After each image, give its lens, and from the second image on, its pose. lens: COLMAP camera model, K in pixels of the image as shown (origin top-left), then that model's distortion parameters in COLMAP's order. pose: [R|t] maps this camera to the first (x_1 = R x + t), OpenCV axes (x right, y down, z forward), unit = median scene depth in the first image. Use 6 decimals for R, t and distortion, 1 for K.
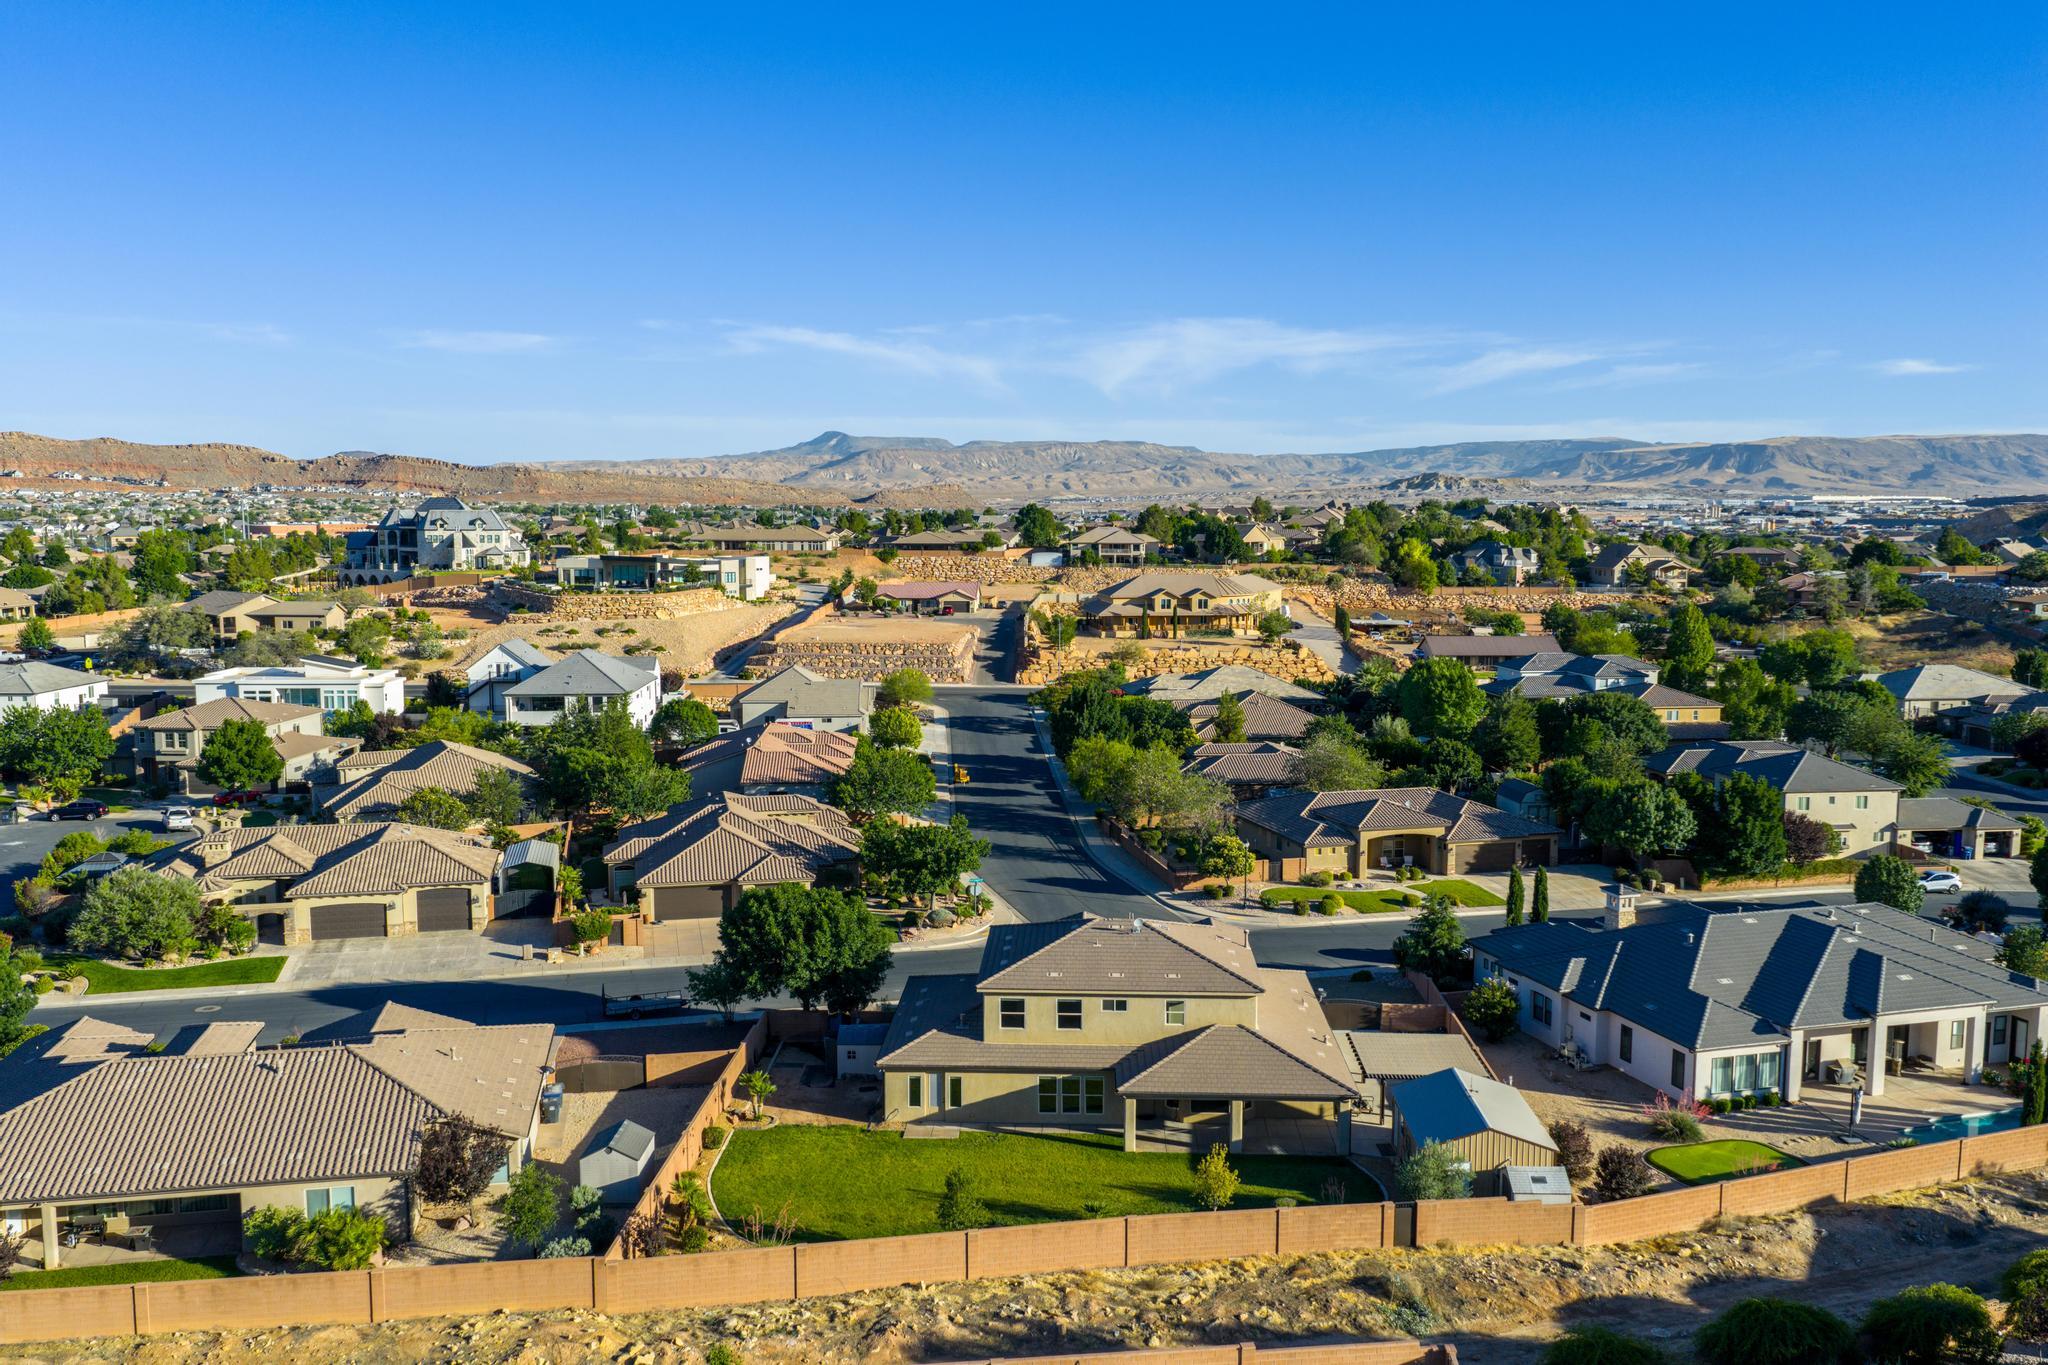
lens RADIAL K [[1692.0, 0, 1026.8], [0, 1692.0, 686.3], [0, 0, 1]] dist [0.040908, -0.082195]
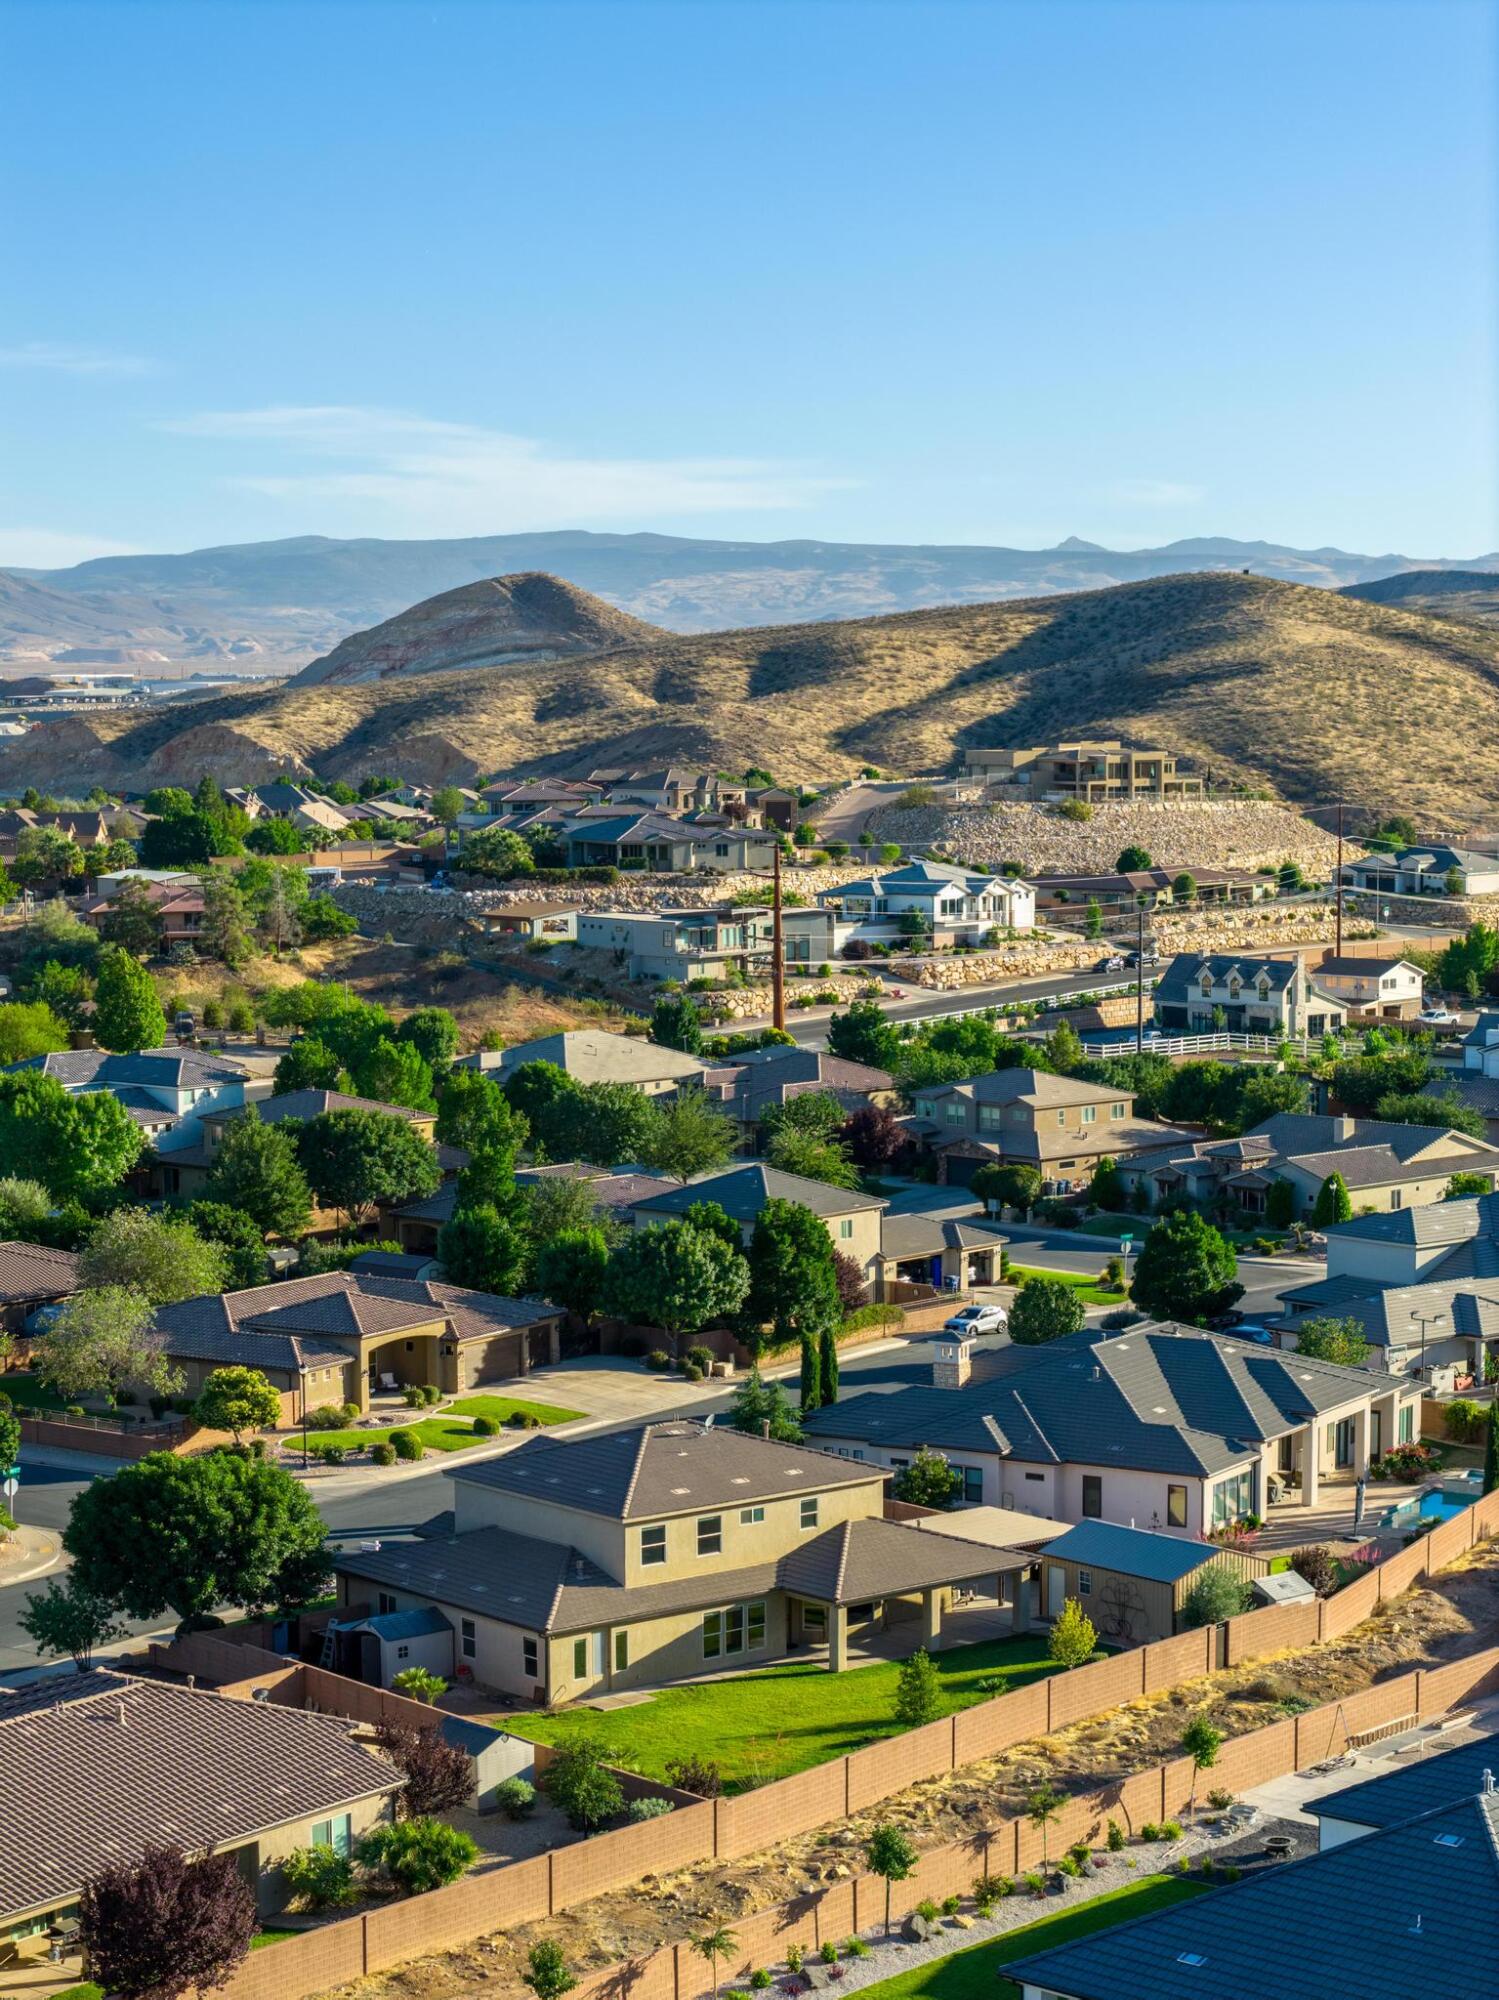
lens RADIAL K [[4013.9, 0, 797.2], [0, 4013.9, 1001.5], [0, 0, 1]] dist [-0.235694, 1.151691]
pose [[0.733758, -0.057069, 0.677010, -0.329601], [0.076086, 0.997100, 0.001587, -0.015813], [-0.675137, 0.050346, 0.735972, -0.117817]]
